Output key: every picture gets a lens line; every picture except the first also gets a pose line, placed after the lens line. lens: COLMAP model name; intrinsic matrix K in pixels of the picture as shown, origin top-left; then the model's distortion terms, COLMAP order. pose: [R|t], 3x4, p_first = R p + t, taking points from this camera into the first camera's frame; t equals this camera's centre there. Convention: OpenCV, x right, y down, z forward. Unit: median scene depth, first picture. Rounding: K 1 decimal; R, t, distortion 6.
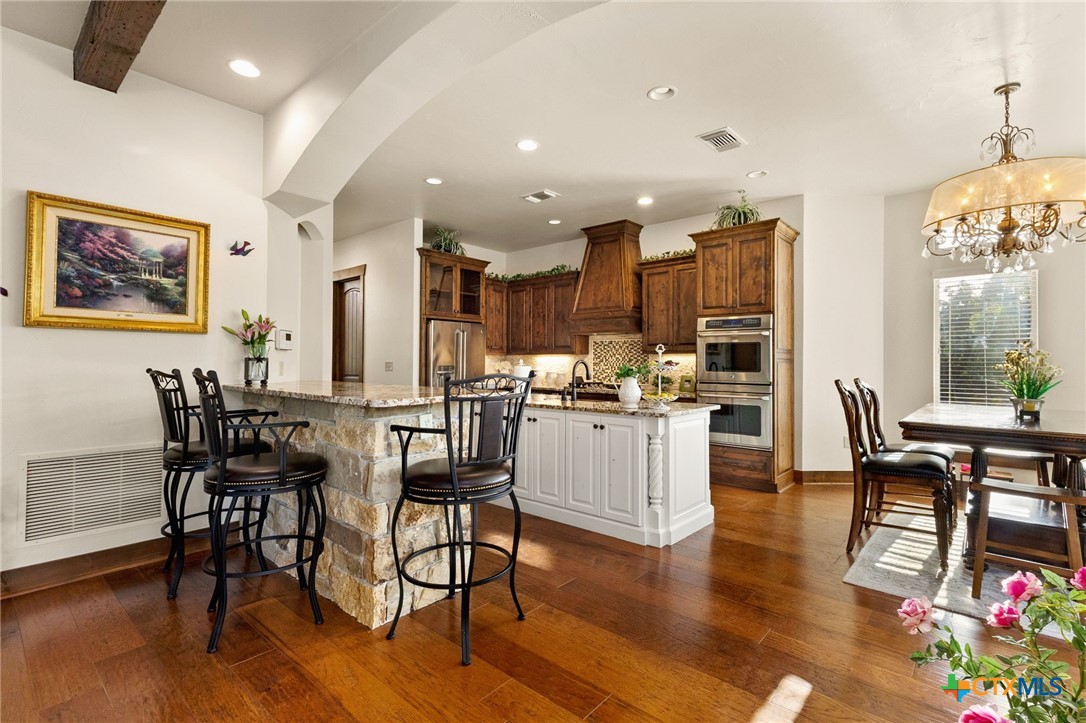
lens RADIAL K [[499.6, 0, 538.9], [0, 499.6, 363.2], [0, 0, 1]] dist [0.001830, -0.000023]
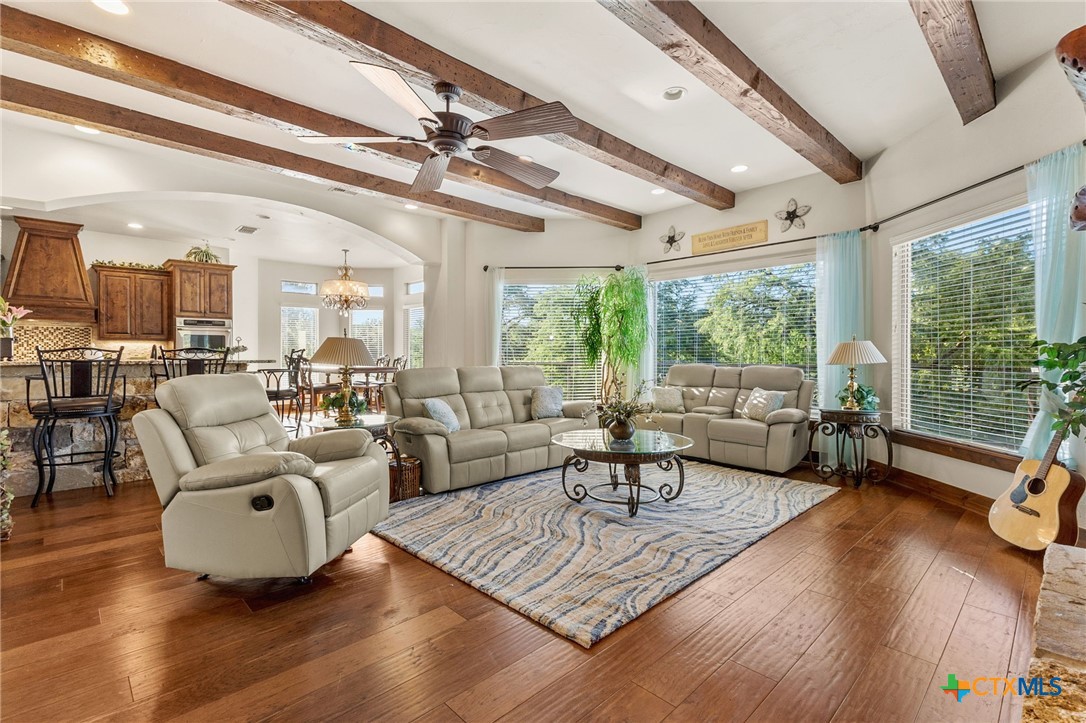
lens RADIAL K [[499.6, 0, 542.0], [0, 499.6, 355.3], [0, 0, 1]] dist [0.001830, -0.000023]
pose [[0.096209, -0.007400, 0.995334, -1.054631], [-0.000438, 0.999972, 0.007477, 0.009887], [-0.995361, -0.001156, 0.096203, -0.216220]]
